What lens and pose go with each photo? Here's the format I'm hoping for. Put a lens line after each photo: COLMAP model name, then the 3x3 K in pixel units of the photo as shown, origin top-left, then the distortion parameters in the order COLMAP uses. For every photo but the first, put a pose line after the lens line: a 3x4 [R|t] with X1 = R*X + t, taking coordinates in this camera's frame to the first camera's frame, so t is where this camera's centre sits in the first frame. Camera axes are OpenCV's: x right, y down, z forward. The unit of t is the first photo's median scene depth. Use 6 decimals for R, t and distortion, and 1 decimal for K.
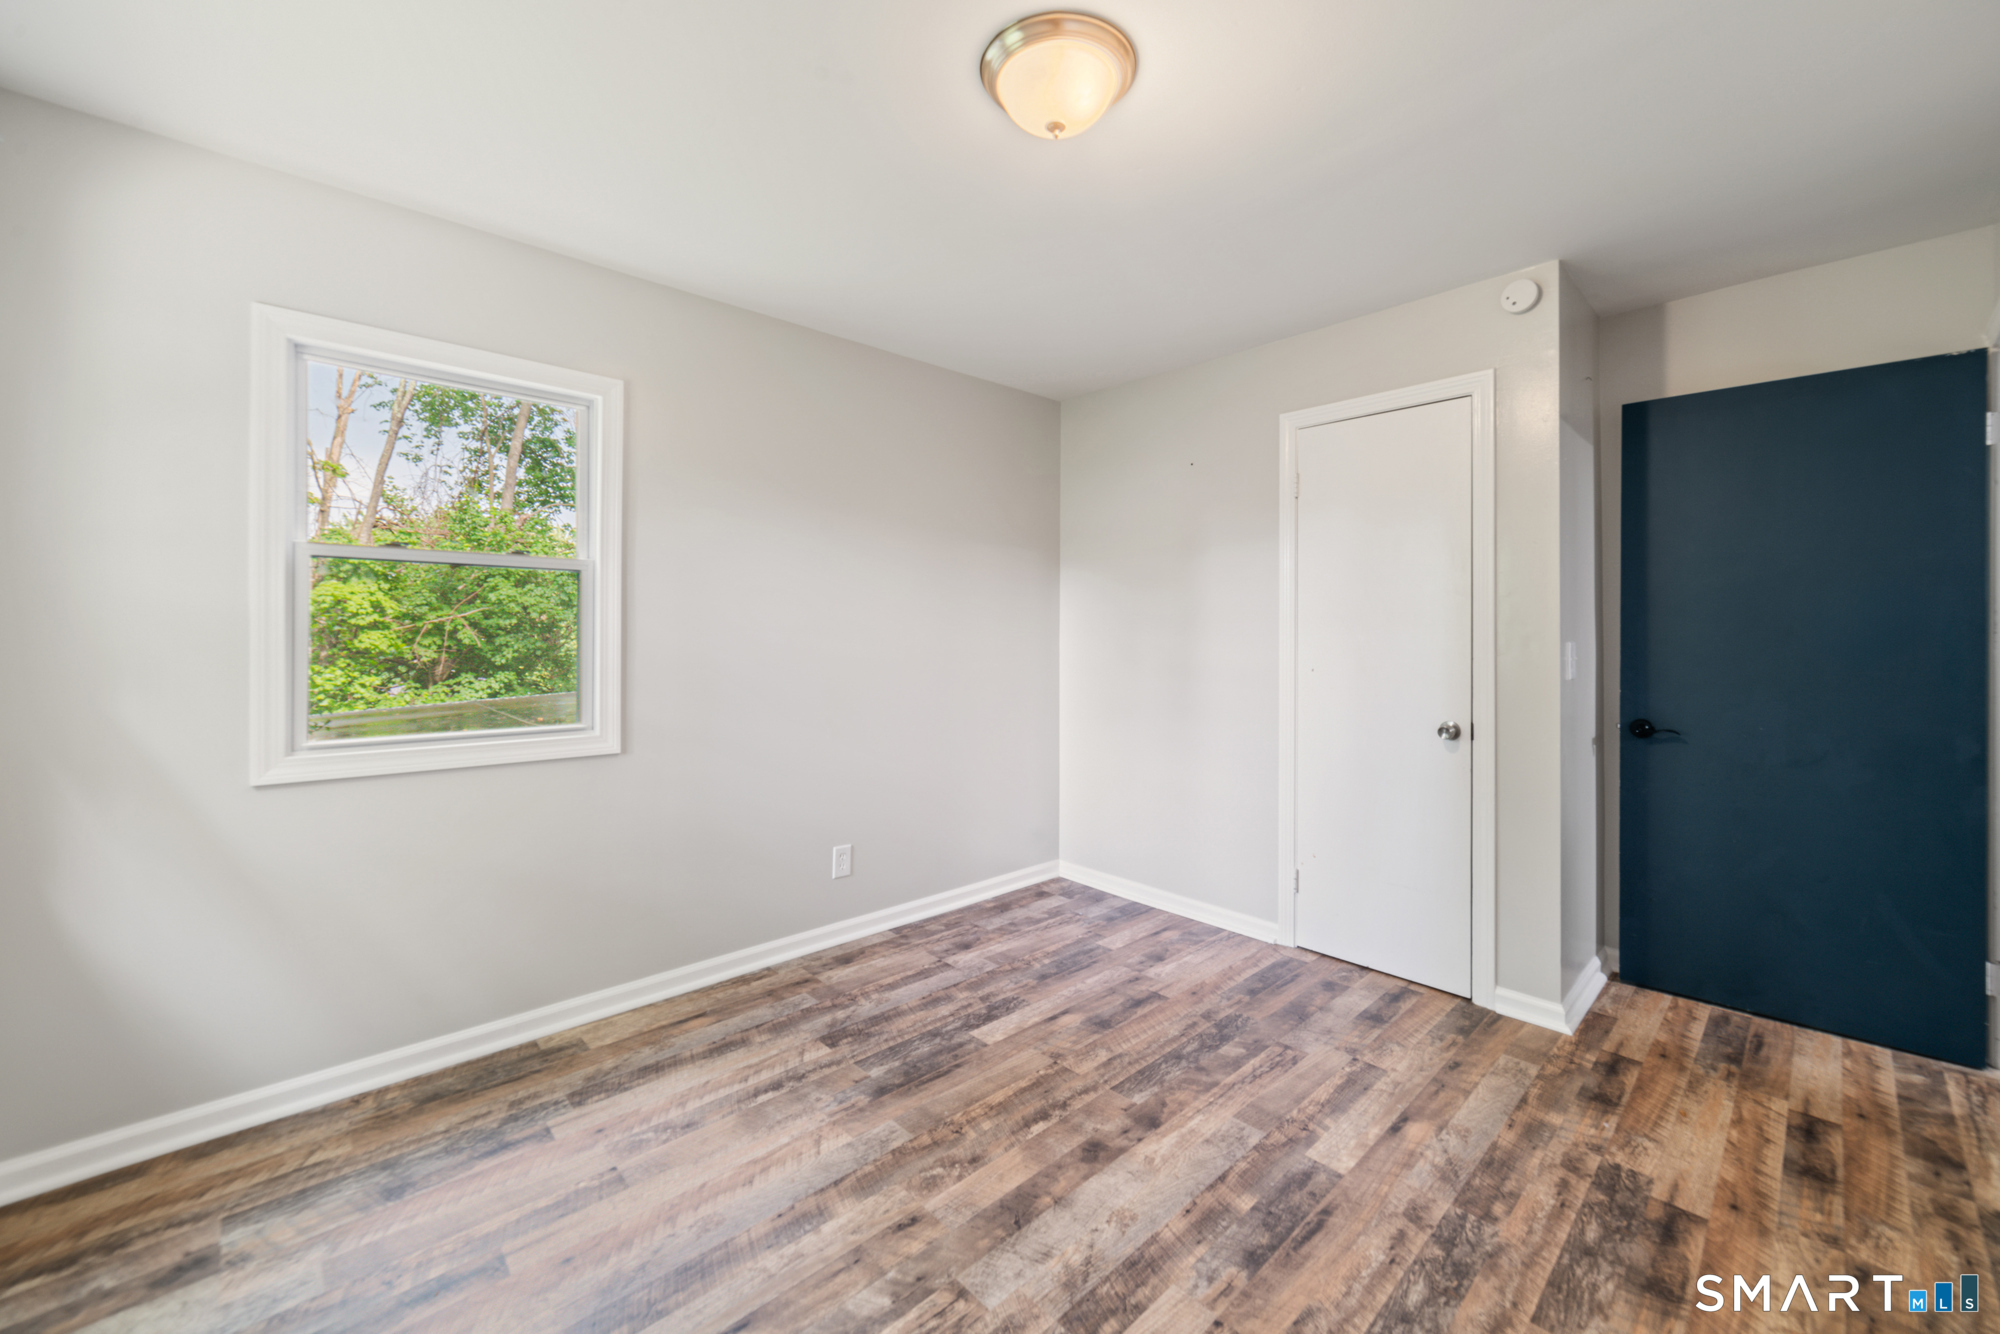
lens RADIAL K [[777.1, 0, 989.4], [0, 777.1, 663.7], [0, 0, 1]] dist [-0.012004, 0.012851]
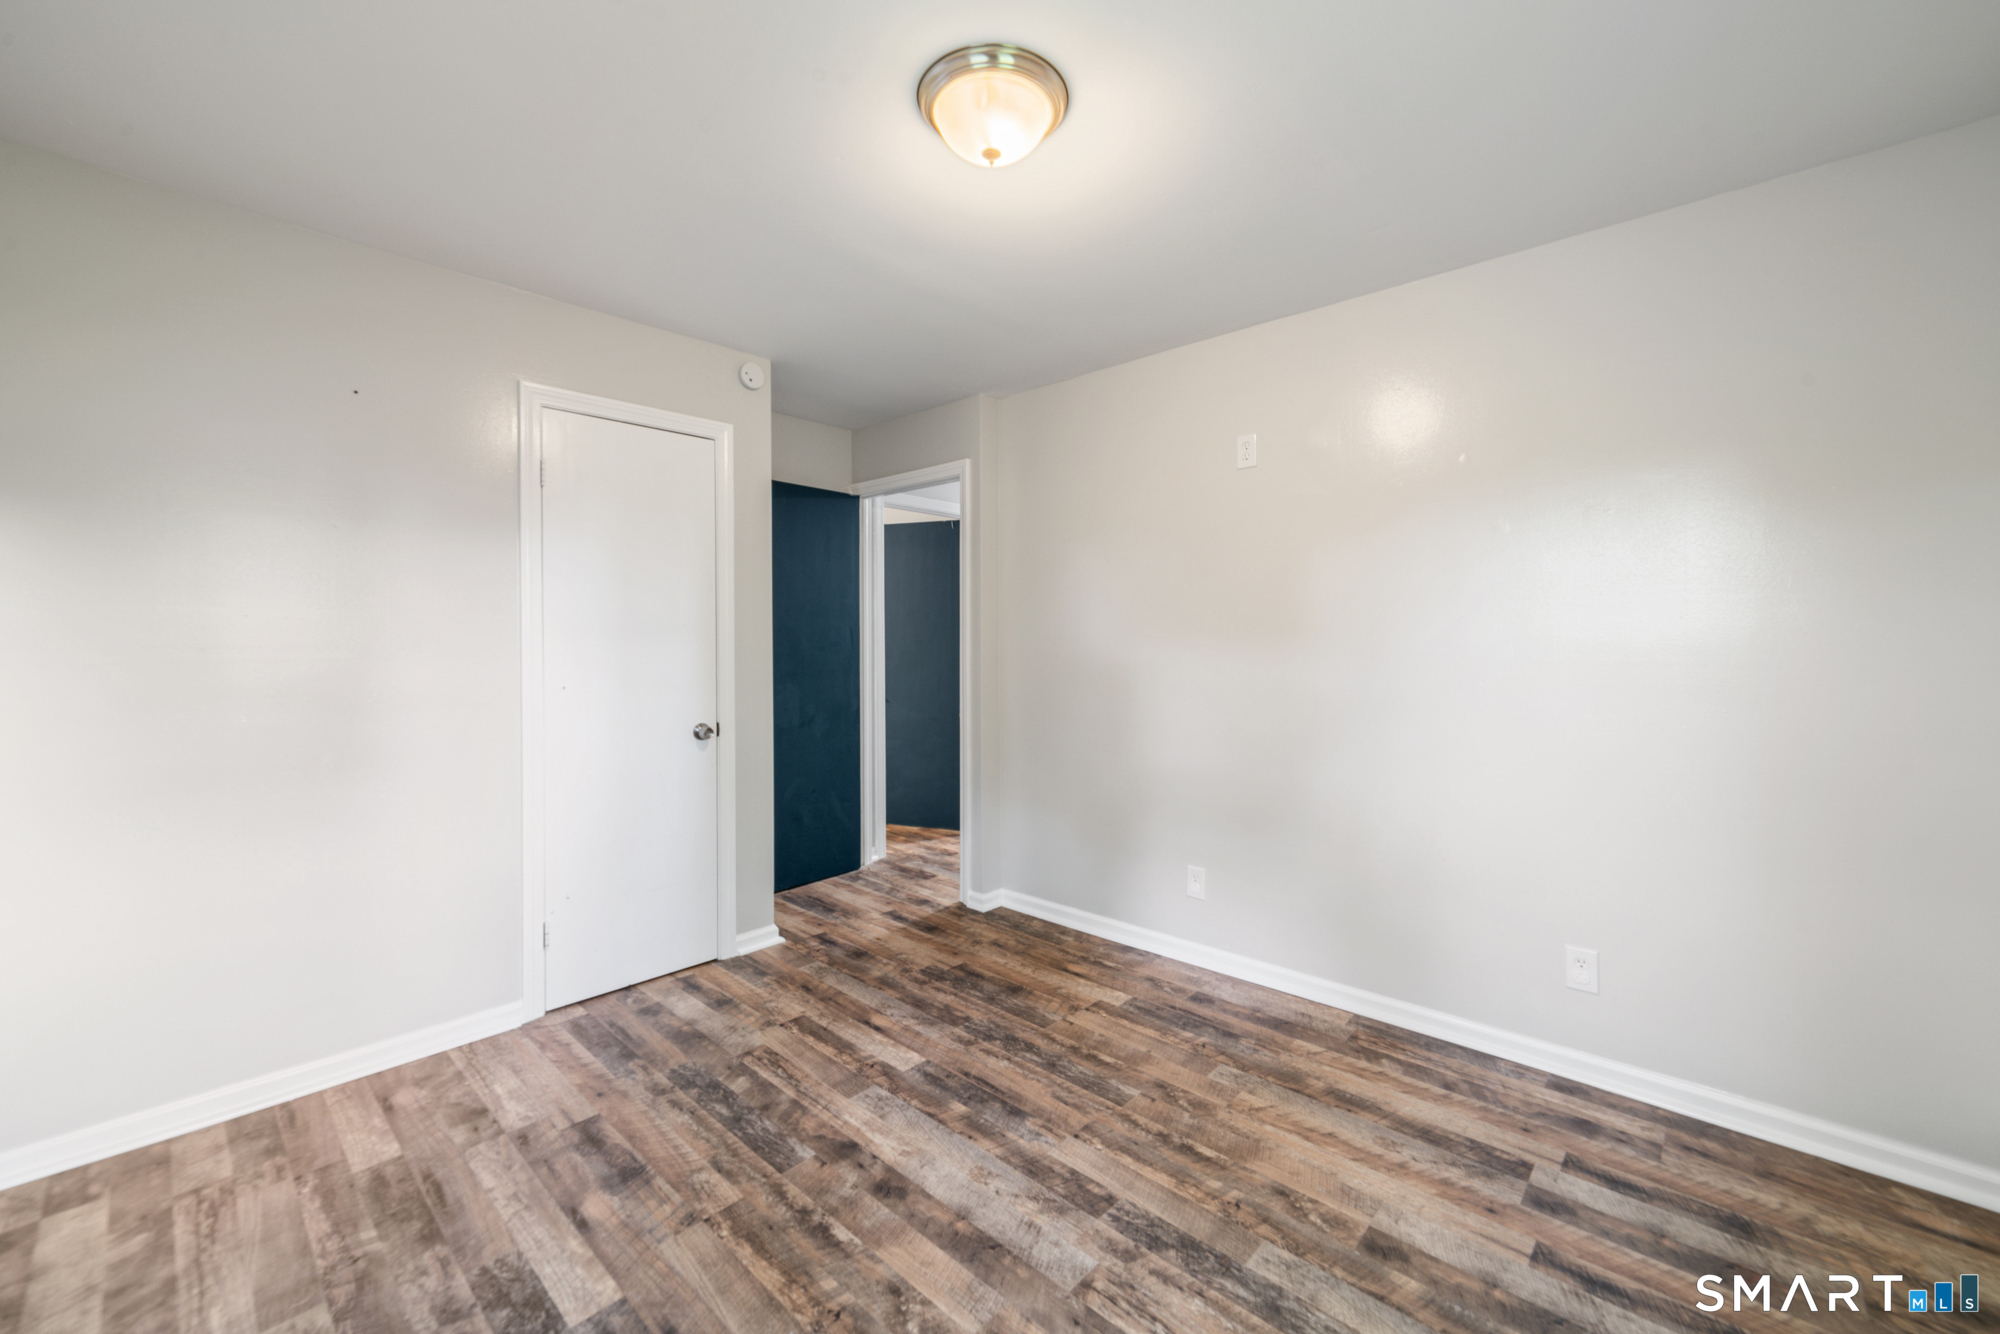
lens RADIAL K [[794.9, 0, 1001.0], [0, 794.9, 636.5], [0, 0, 1]] dist [0.010835, 0.000016]
pose [[-0.080049, 0.008377, 0.996756, -0.752797], [0.037027, 0.999300, -0.005425, -0.037575], [-0.996103, 0.036472, -0.080303, 0.796540]]
